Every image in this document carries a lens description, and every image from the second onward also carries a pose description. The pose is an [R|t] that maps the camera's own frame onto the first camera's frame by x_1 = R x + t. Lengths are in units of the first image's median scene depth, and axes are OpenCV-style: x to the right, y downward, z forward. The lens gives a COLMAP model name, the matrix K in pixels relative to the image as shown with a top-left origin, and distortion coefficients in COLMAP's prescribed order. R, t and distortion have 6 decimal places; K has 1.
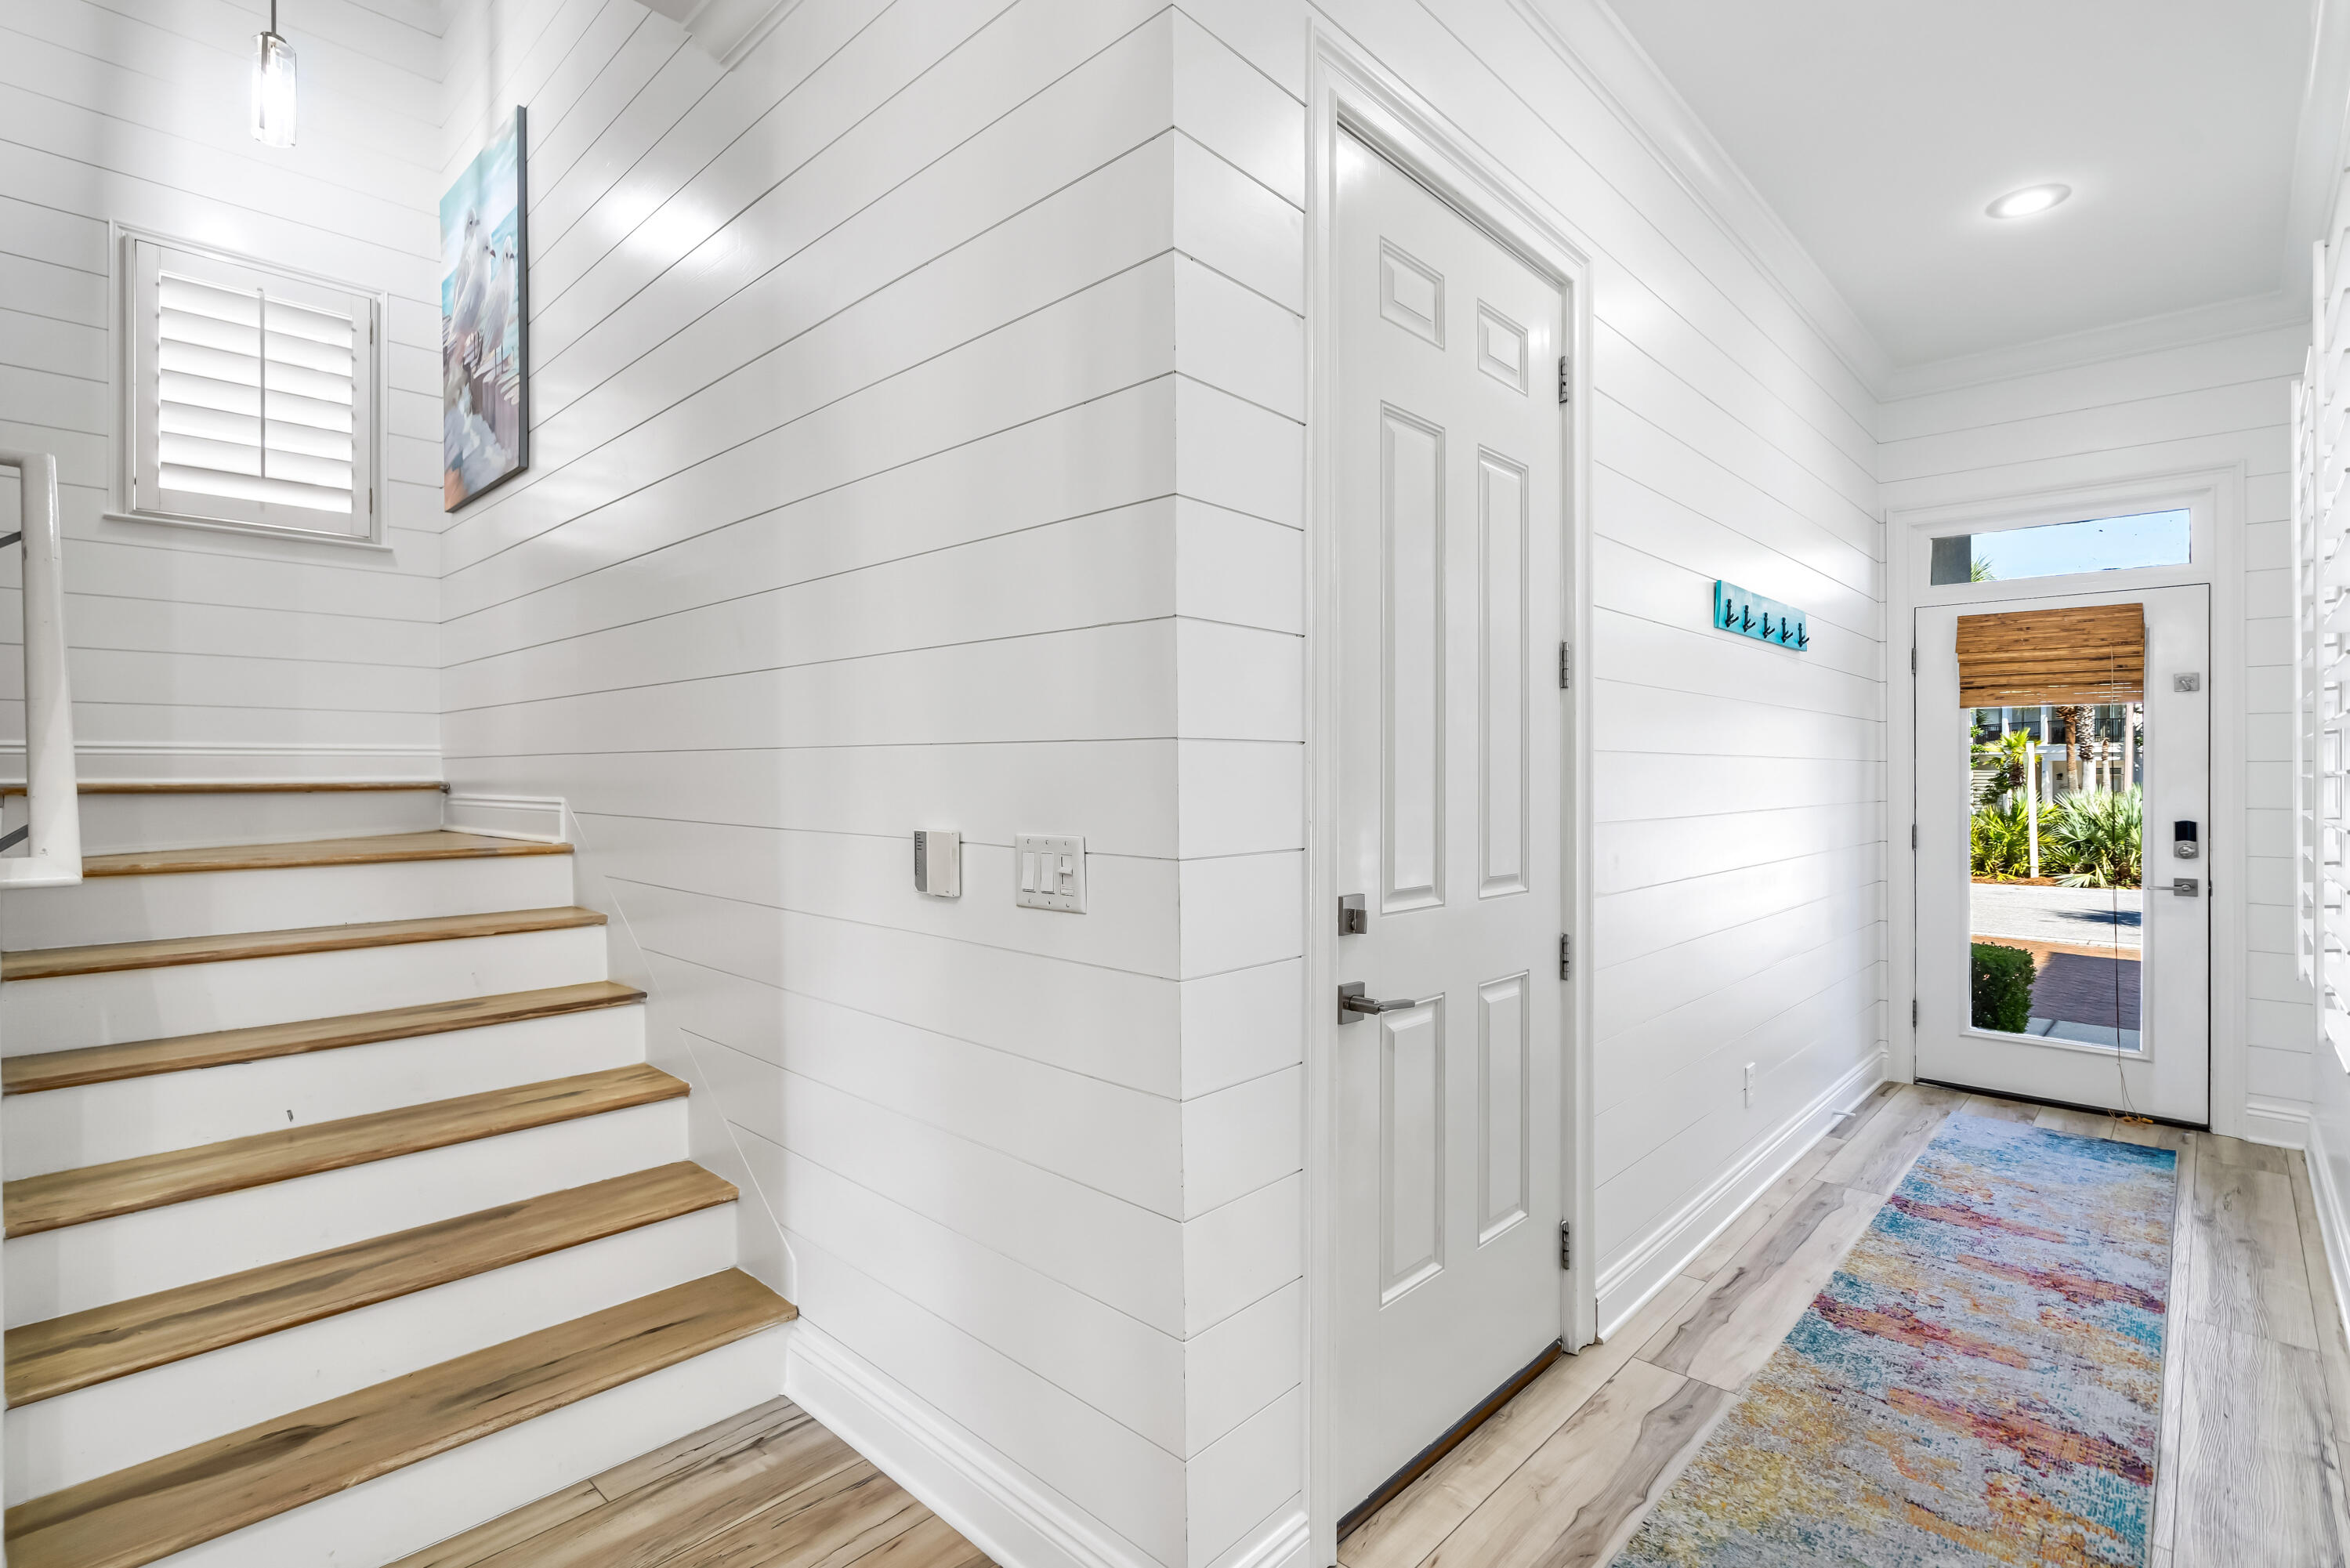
lens RADIAL K [[1106.8, 0, 1176.3], [0, 1106.8, 771.8], [0, 0, 1]] dist [-0.008011, 0.002765]
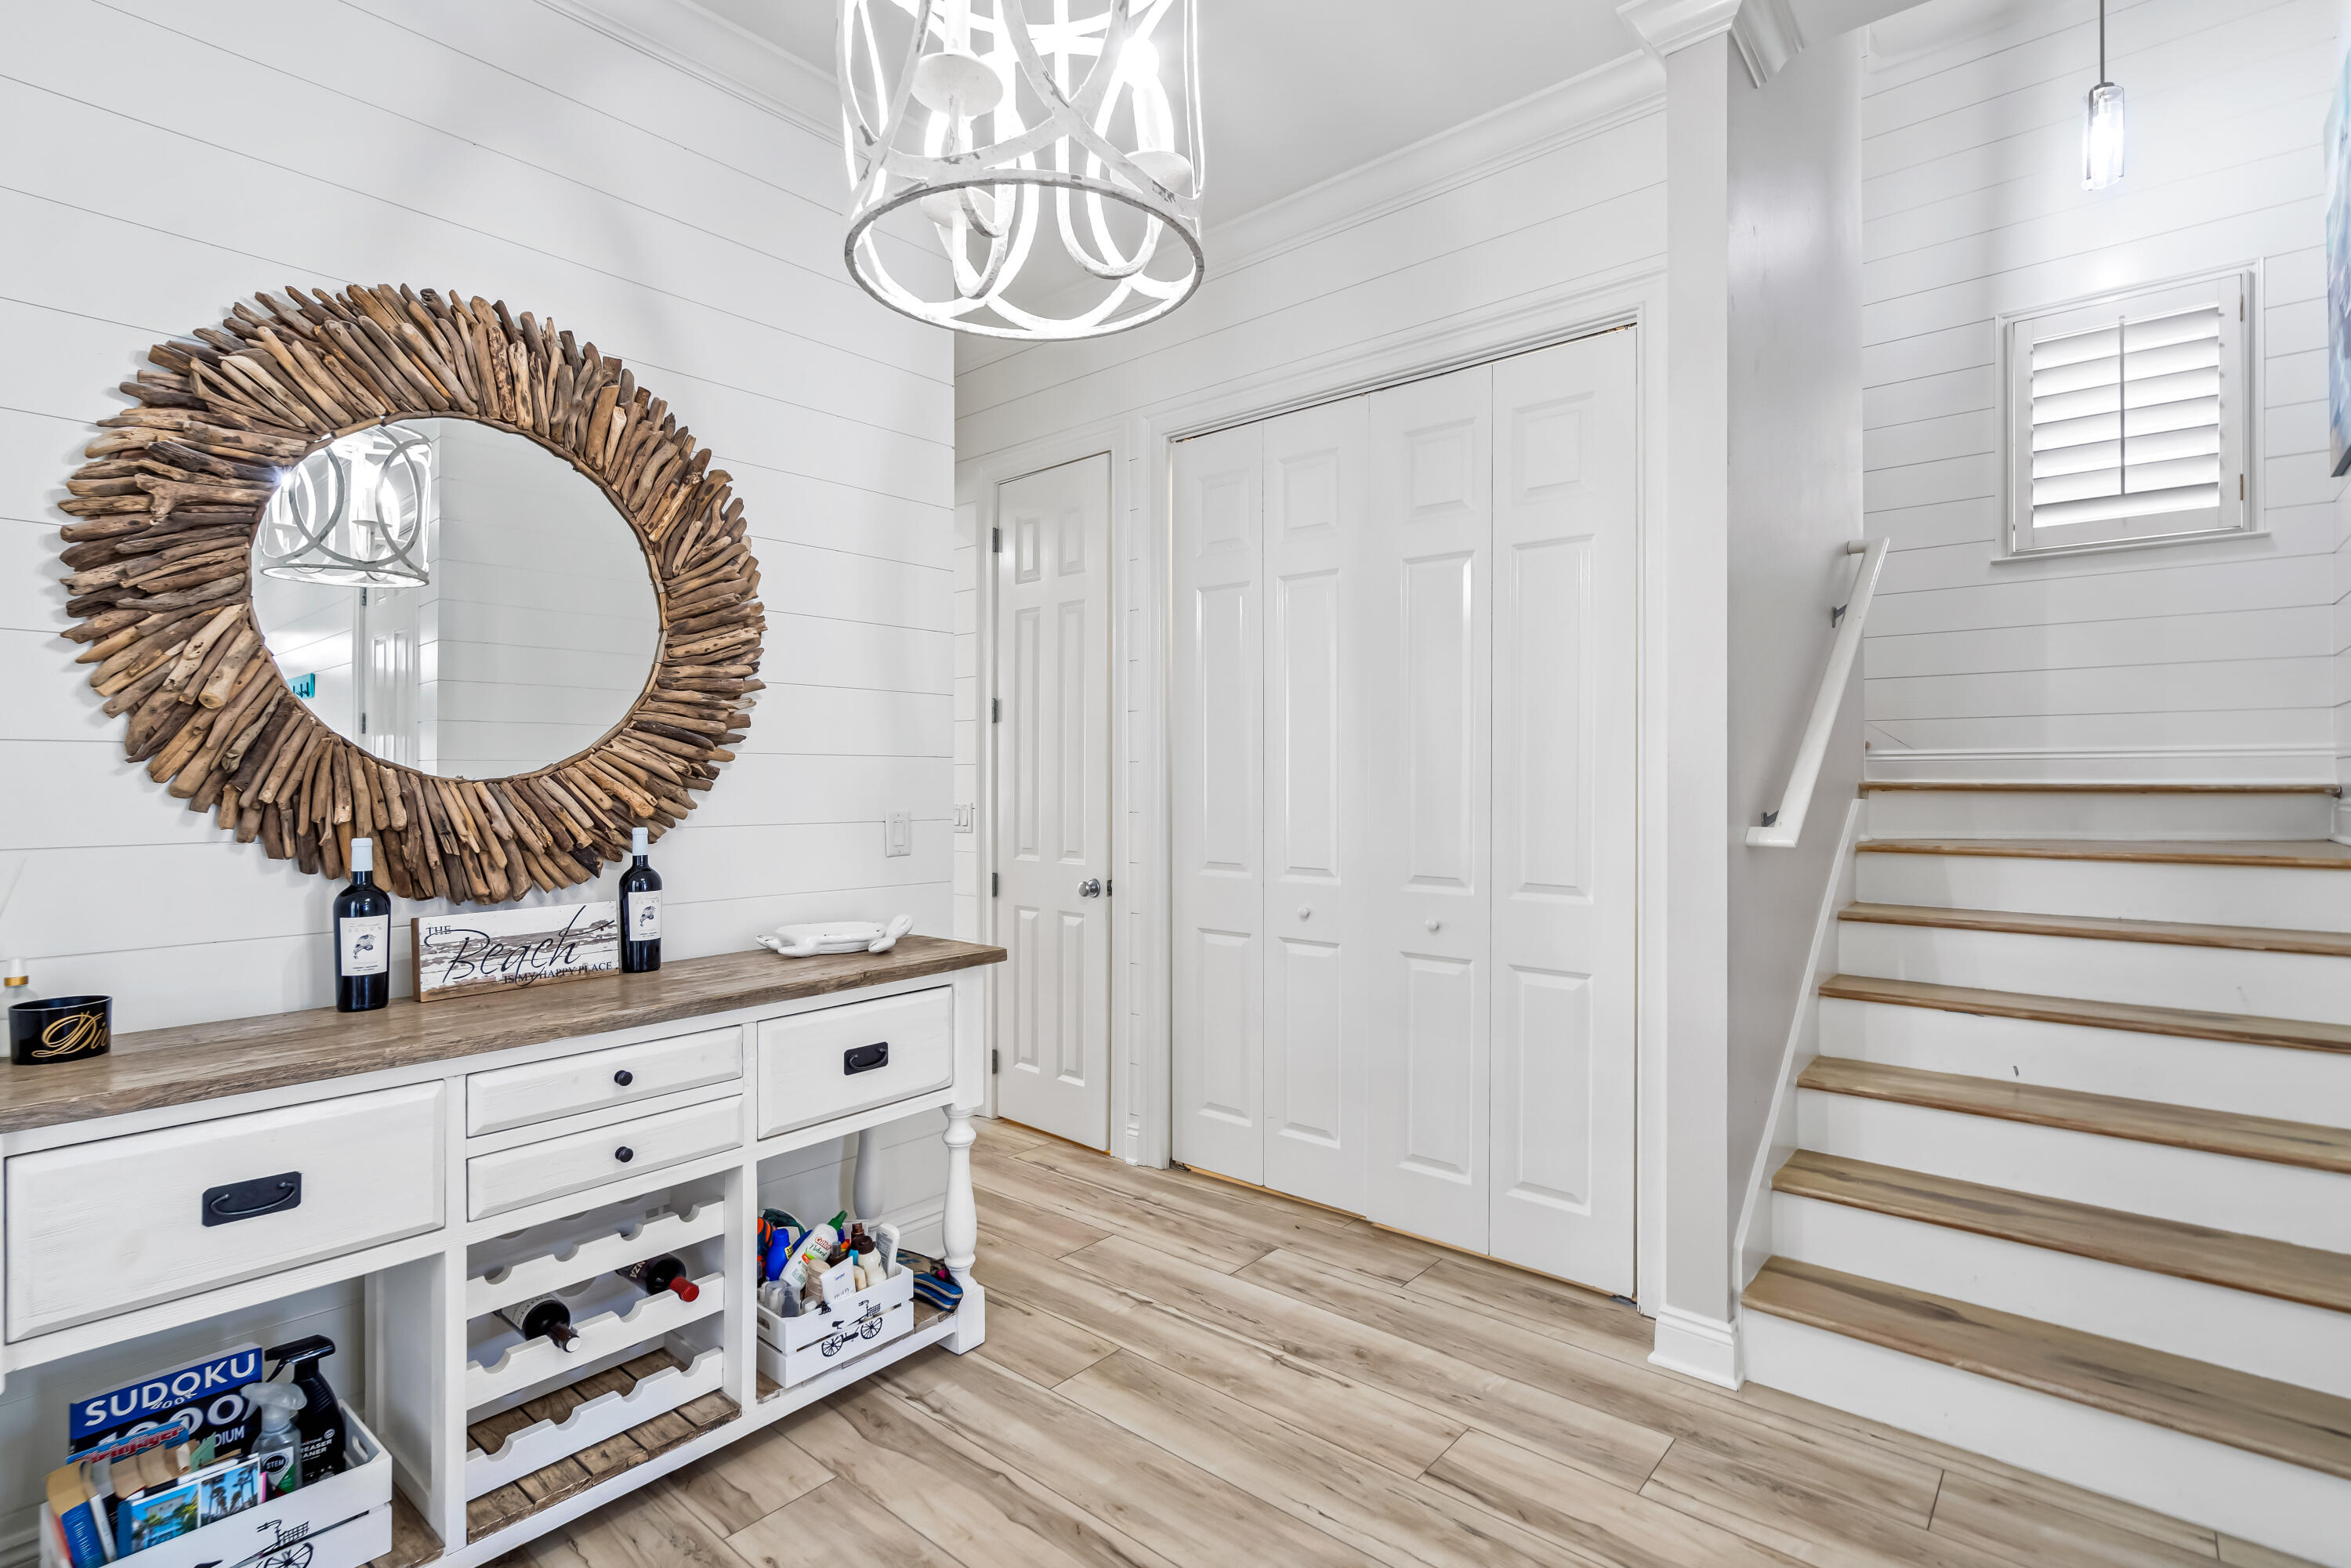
lens RADIAL K [[1107.2, 0, 1176.4], [0, 1107.2, 782.6], [0, 0, 1]] dist [-0.008011, 0.002765]
pose [[0.049857, 0.004561, -0.998746, 0.193163], [0.000970, 0.999989, 0.004615, 0.002979], [0.998756, -0.001199, 0.049852, 0.043951]]
